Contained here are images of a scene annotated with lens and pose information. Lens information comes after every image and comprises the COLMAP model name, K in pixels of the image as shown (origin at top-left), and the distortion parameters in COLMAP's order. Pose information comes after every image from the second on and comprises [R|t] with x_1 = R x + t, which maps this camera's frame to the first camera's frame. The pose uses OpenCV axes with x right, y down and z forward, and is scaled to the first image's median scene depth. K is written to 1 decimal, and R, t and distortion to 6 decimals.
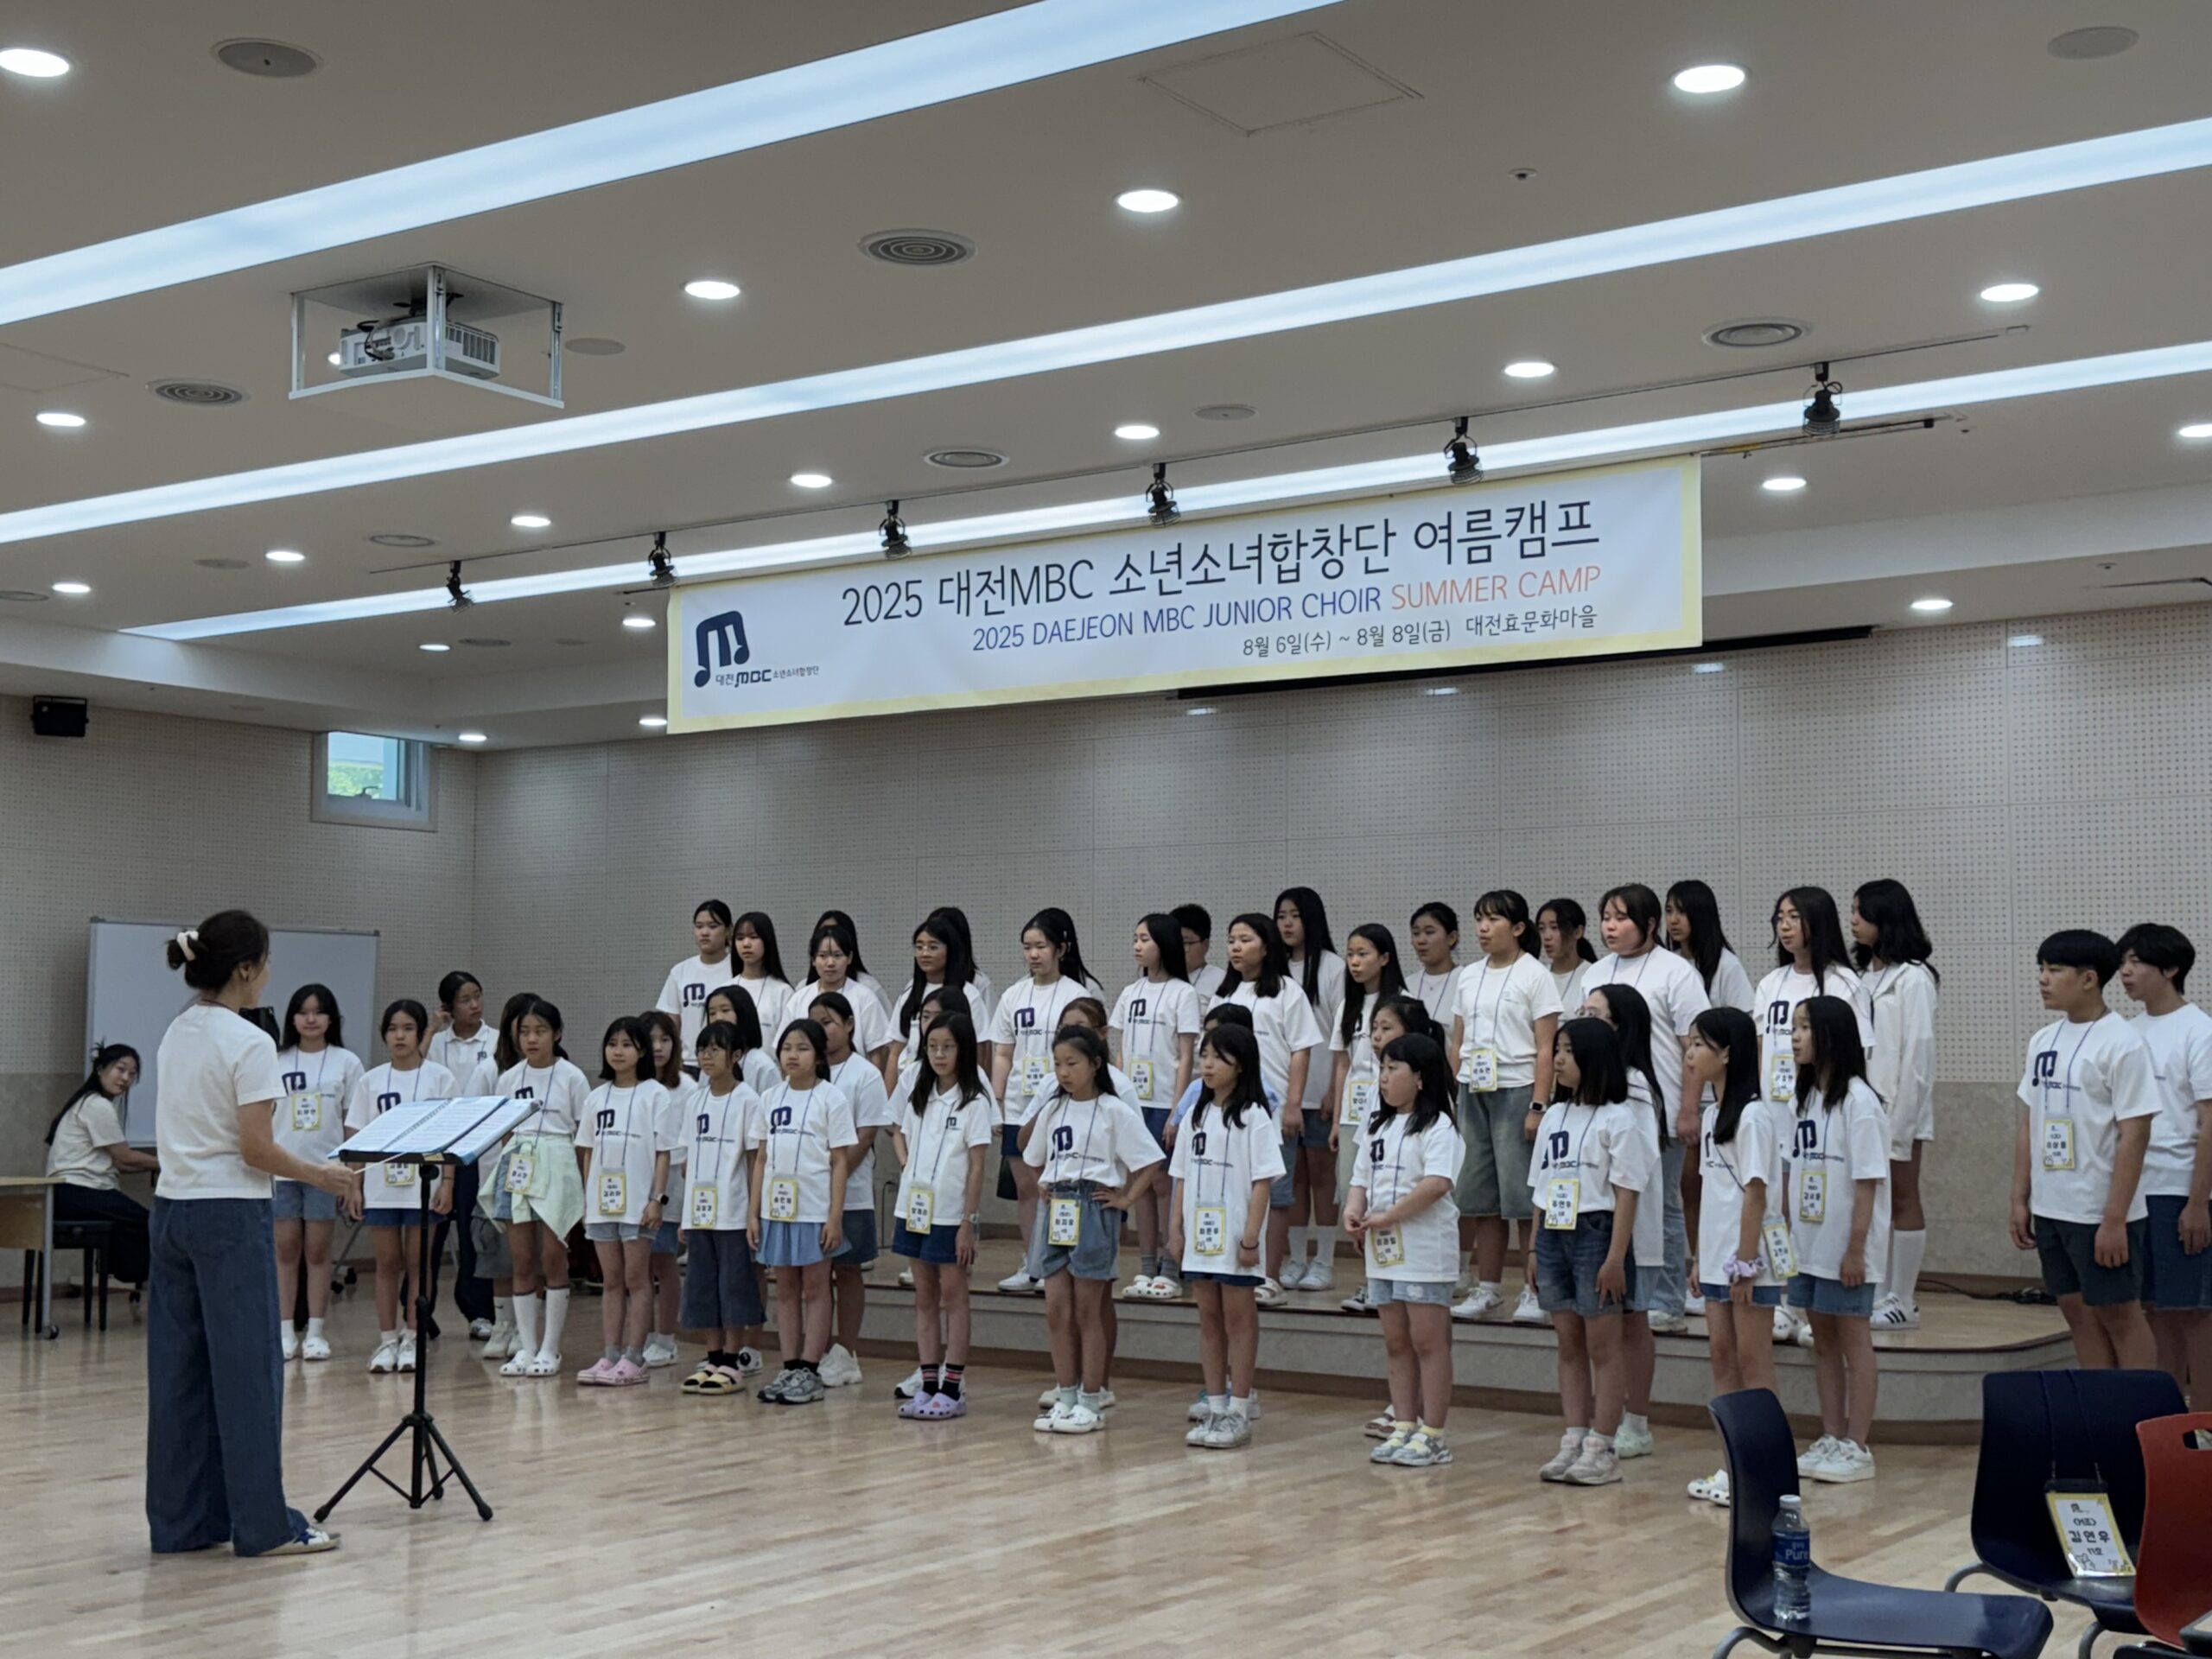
lens RADIAL K [[2745.2, 0, 1118.3], [0, 2745.2, 844.4], [0, 0, 1]] dist [0.140131, 0.000000]
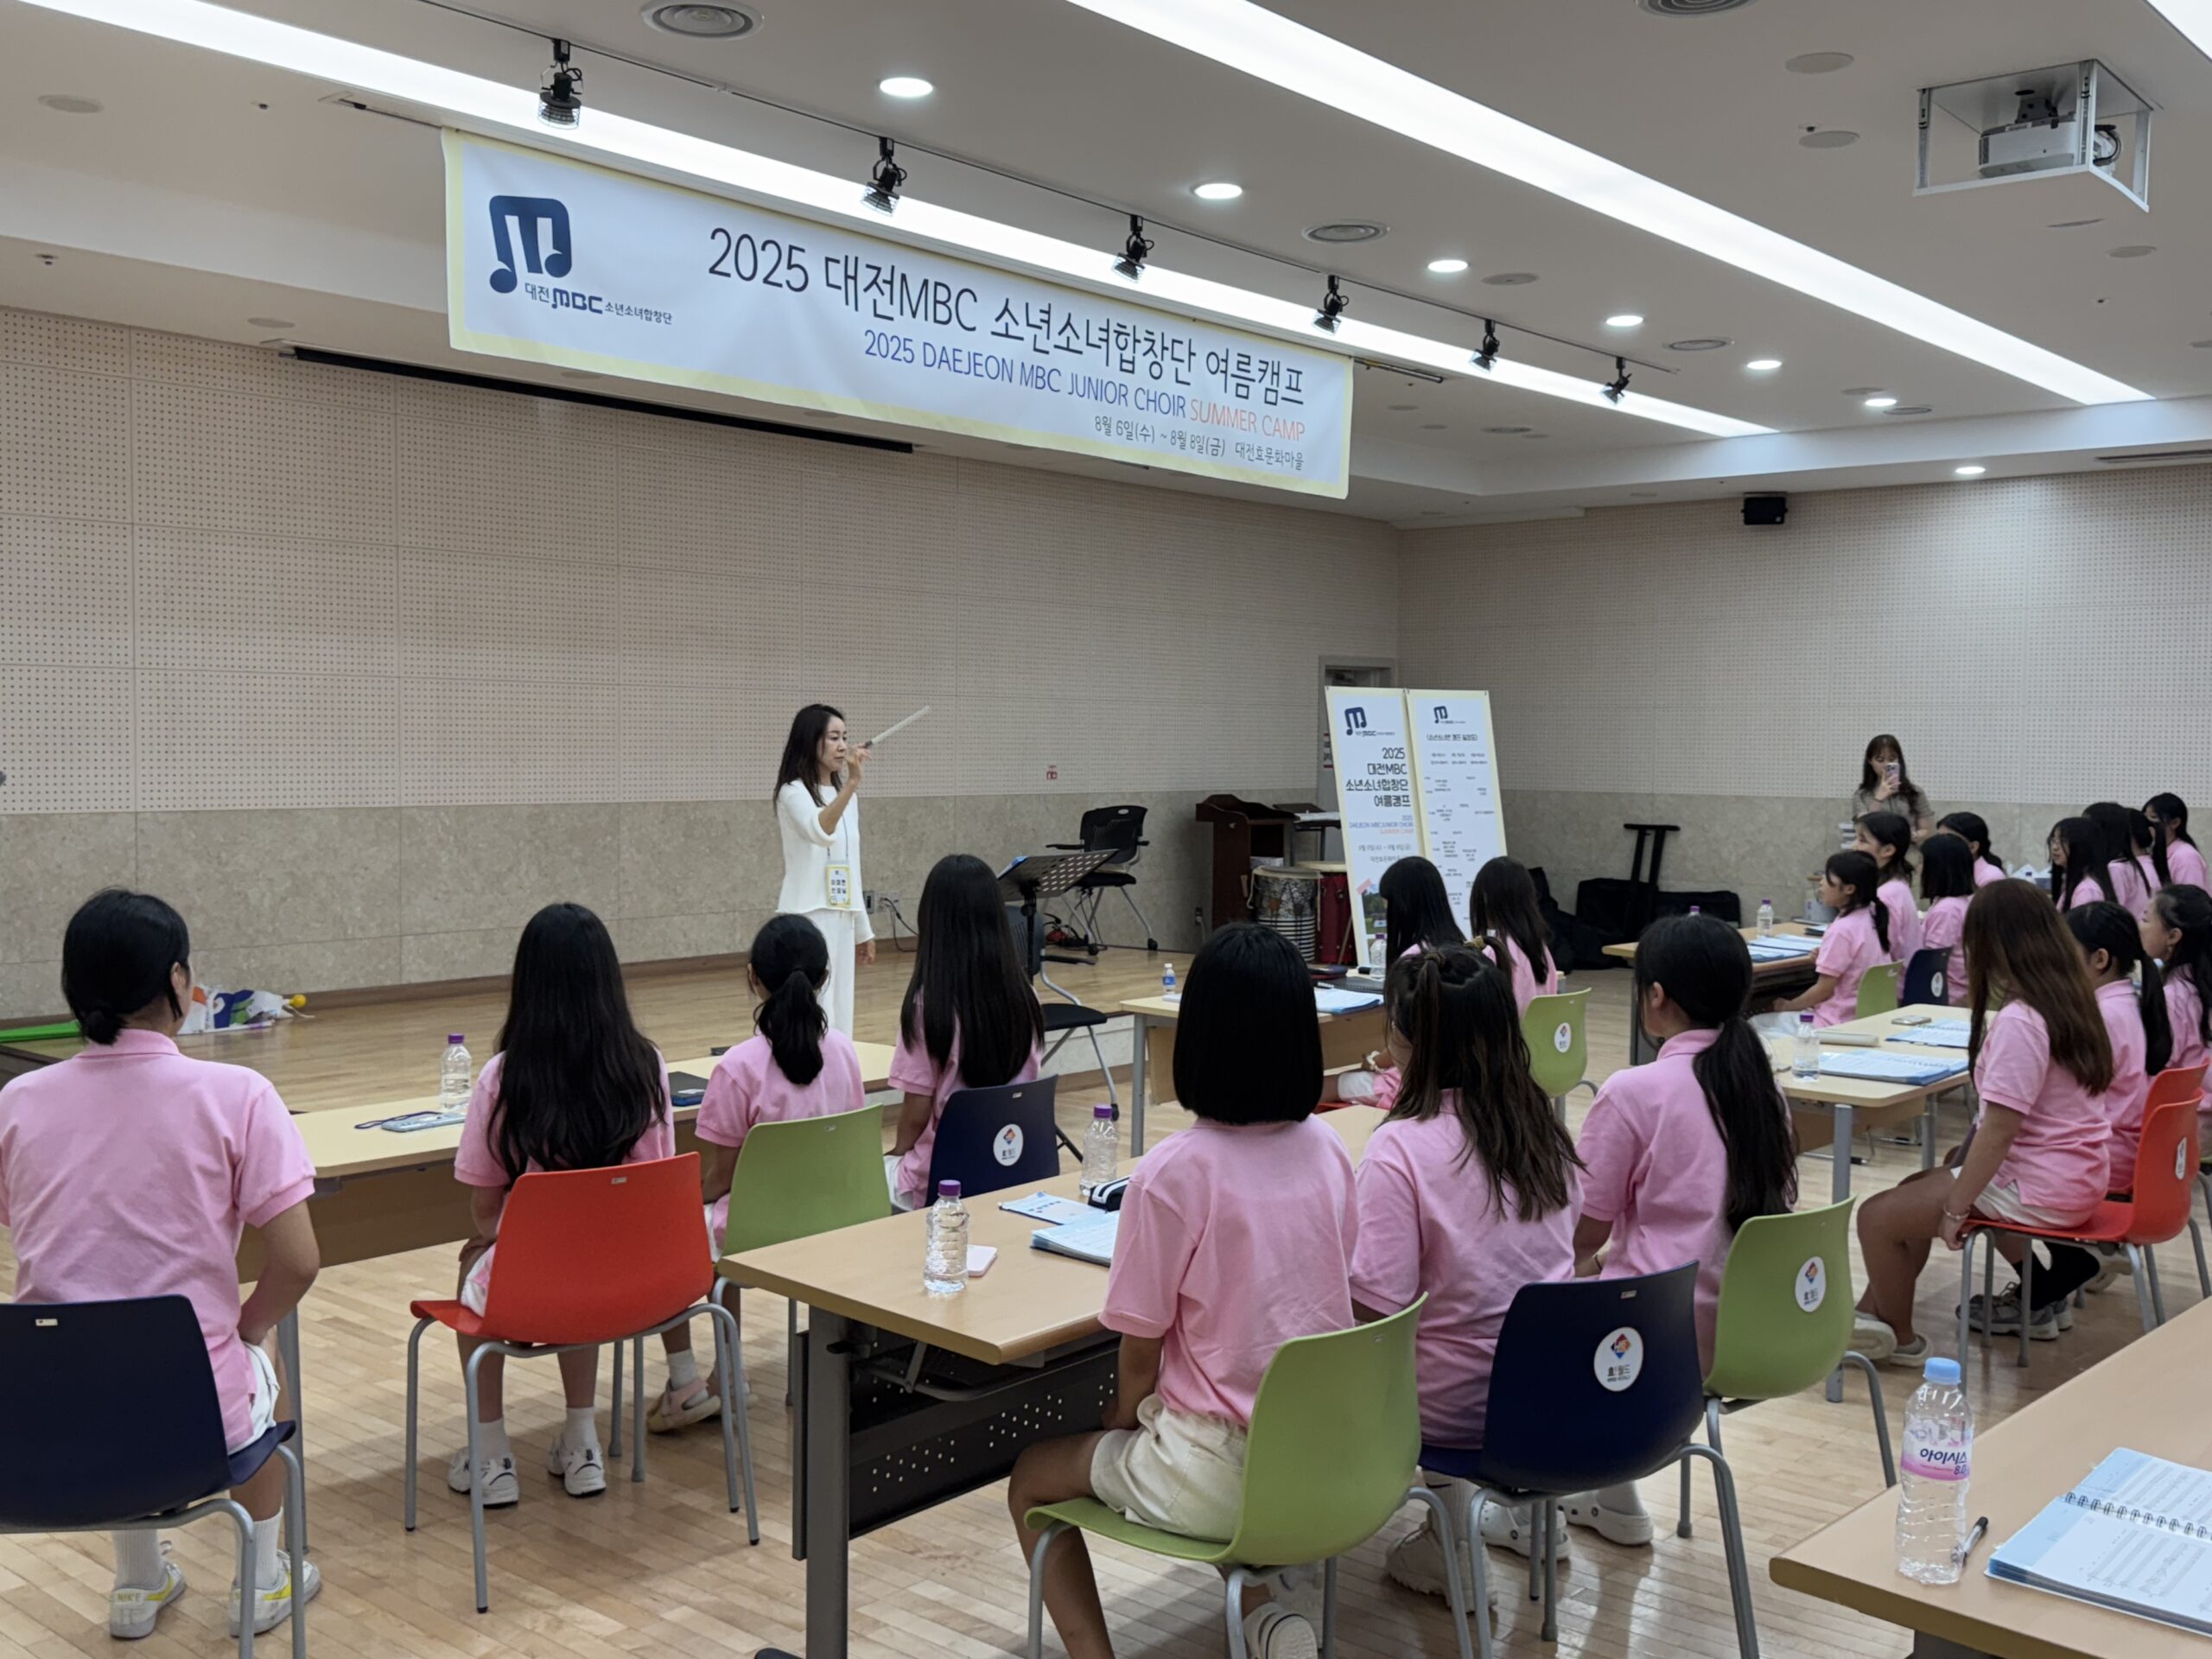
lens RADIAL K [[2125.8, 0, 1116.7], [0, 2125.8, 822.1], [0, 0, 1]] dist [0.150200, 0.000000]
pose [[0.100736, -0.051369, 0.993586, -0.834819], [-0.096363, 0.993467, 0.061133, 0.033640], [-0.990236, -0.101903, 0.095128, 0.940124]]
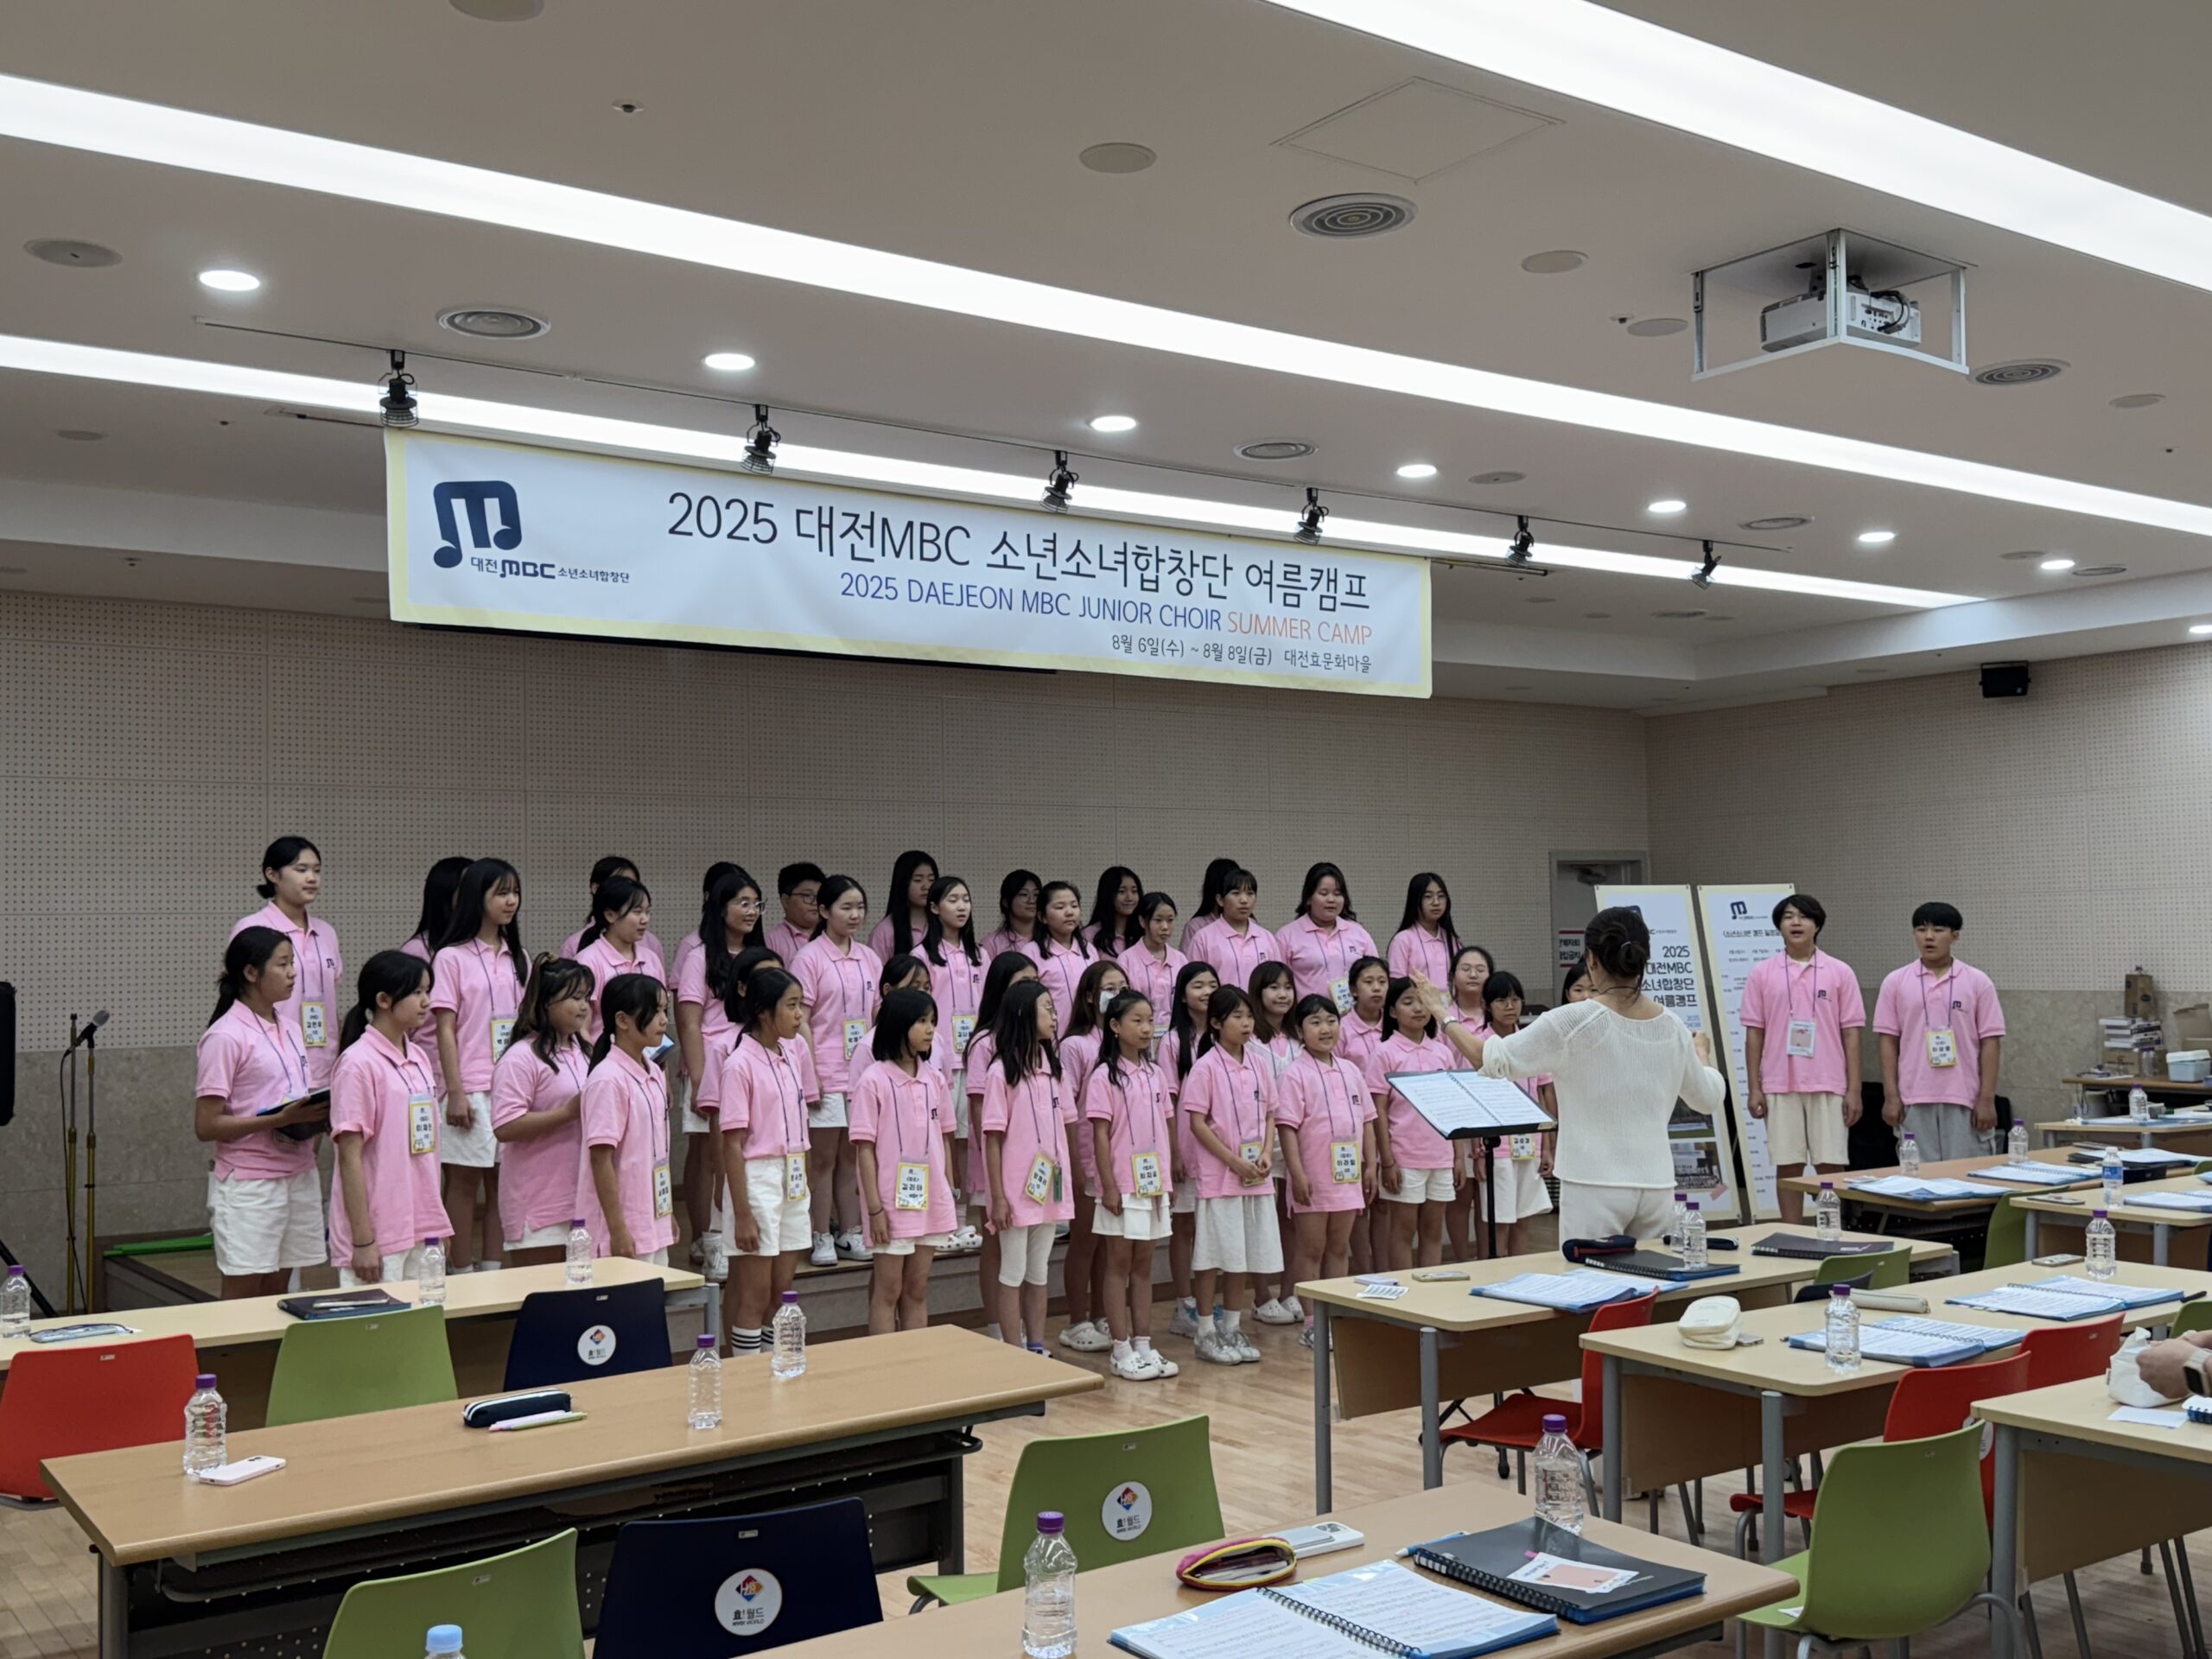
lens RADIAL K [[2125.8, 0, 1127.5], [0, 2125.8, 847.0], [0, 0, 1]] dist [0.150200, 0.000000]
pose [[0.332831, 0.024237, 0.942675, -0.797823], [-0.060421, 0.998164, -0.004331, 0.015112], [-0.941049, -0.055516, 0.333684, 0.737842]]
